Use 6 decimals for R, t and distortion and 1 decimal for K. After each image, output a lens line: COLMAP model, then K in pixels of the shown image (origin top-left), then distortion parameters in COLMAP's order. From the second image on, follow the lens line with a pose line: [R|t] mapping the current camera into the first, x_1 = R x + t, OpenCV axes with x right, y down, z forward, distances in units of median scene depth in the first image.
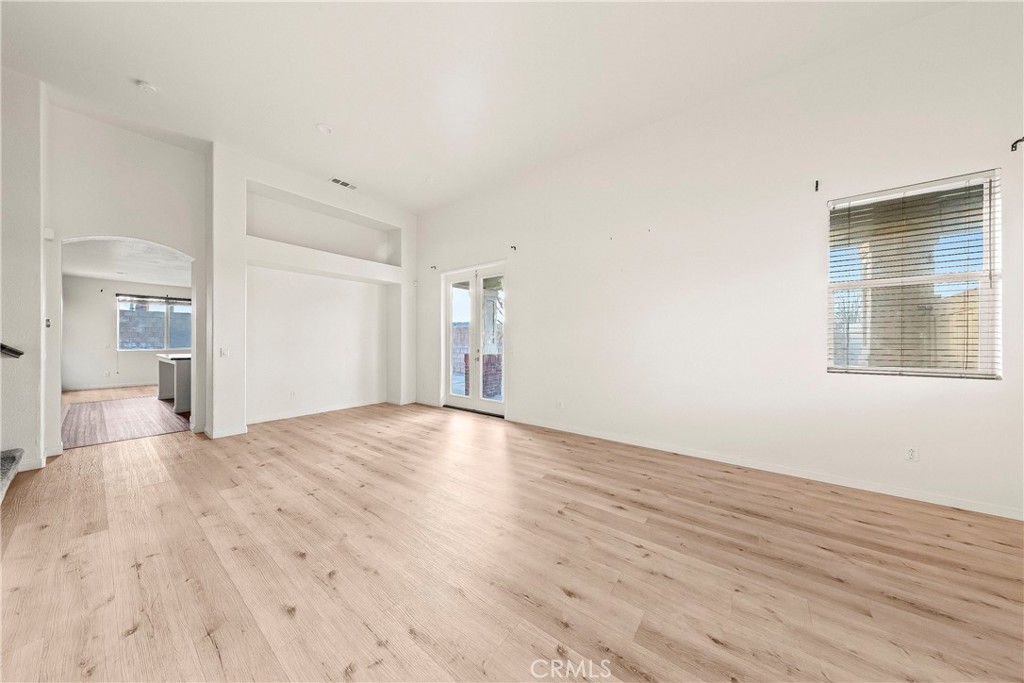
lens RADIAL K [[332.5, 0, 508.1], [0, 332.5, 341.3], [0, 0, 1]] dist [0.005405, -0.000494]
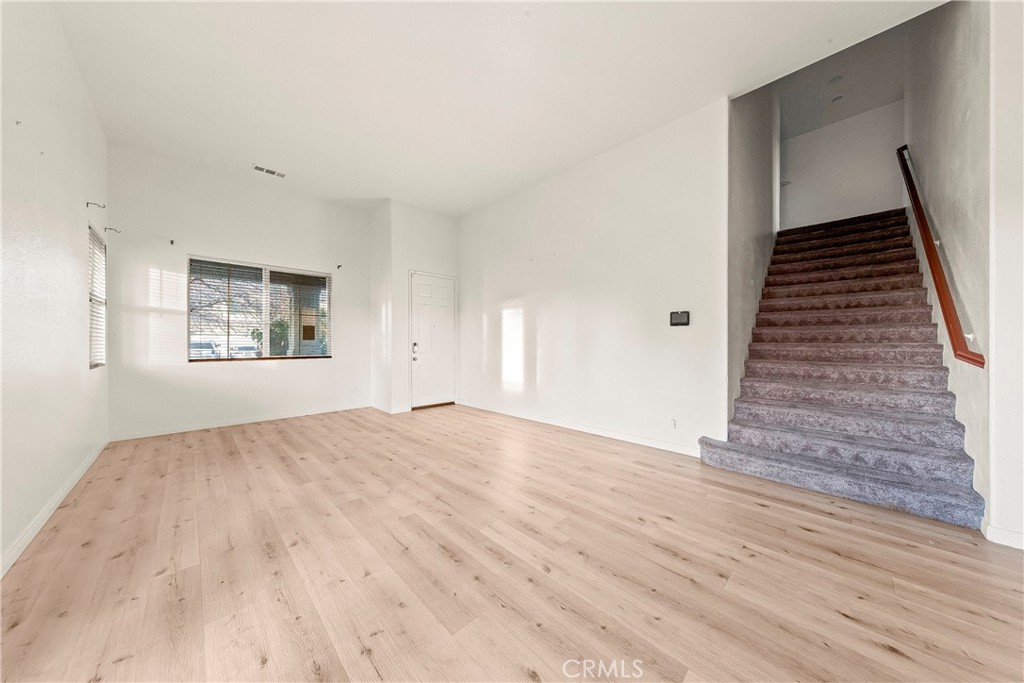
lens RADIAL K [[332.5, 0, 518.6], [0, 332.5, 342.0], [0, 0, 1]] dist [0.005405, -0.000494]
pose [[-0.994731, -0.001764, 0.102506, -0.321341], [-0.001699, 0.999998, 0.000723, -0.003267], [-0.102507, 0.000545, -0.994732, 1.015269]]
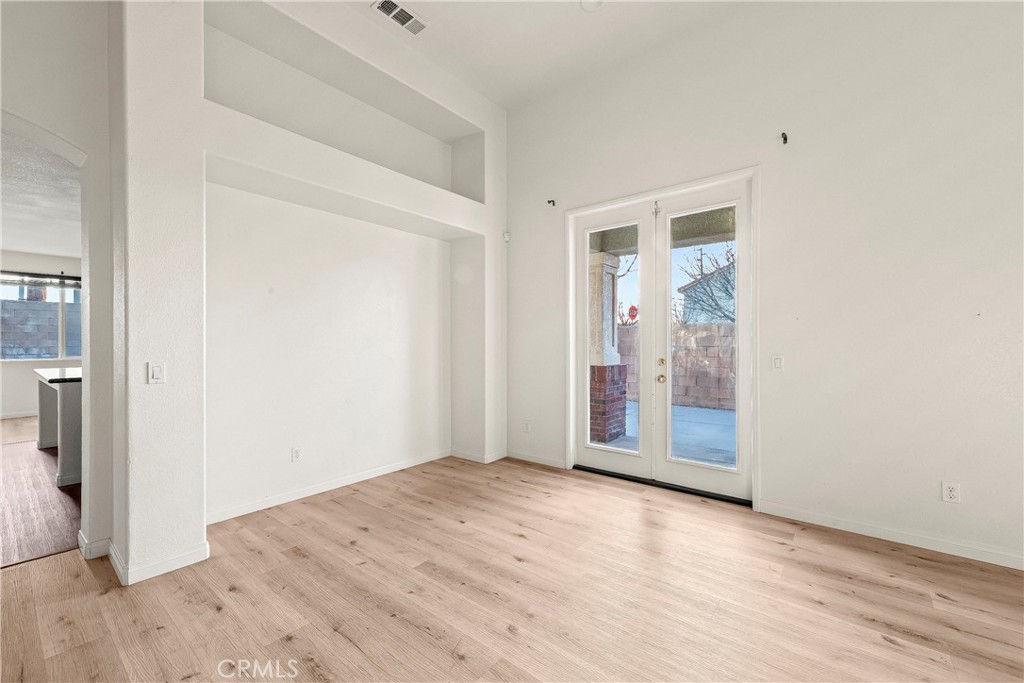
lens RADIAL K [[422.3, 0, 511.4], [0, 422.3, 343.3], [0, 0, 1]] dist [0.006269, -0.000357]
pose [[0.999981, -0.004480, -0.004285, -0.314340], [0.004474, 0.999989, -0.001328, 0.000830], [0.004291, 0.001309, 0.999990, 0.368134]]
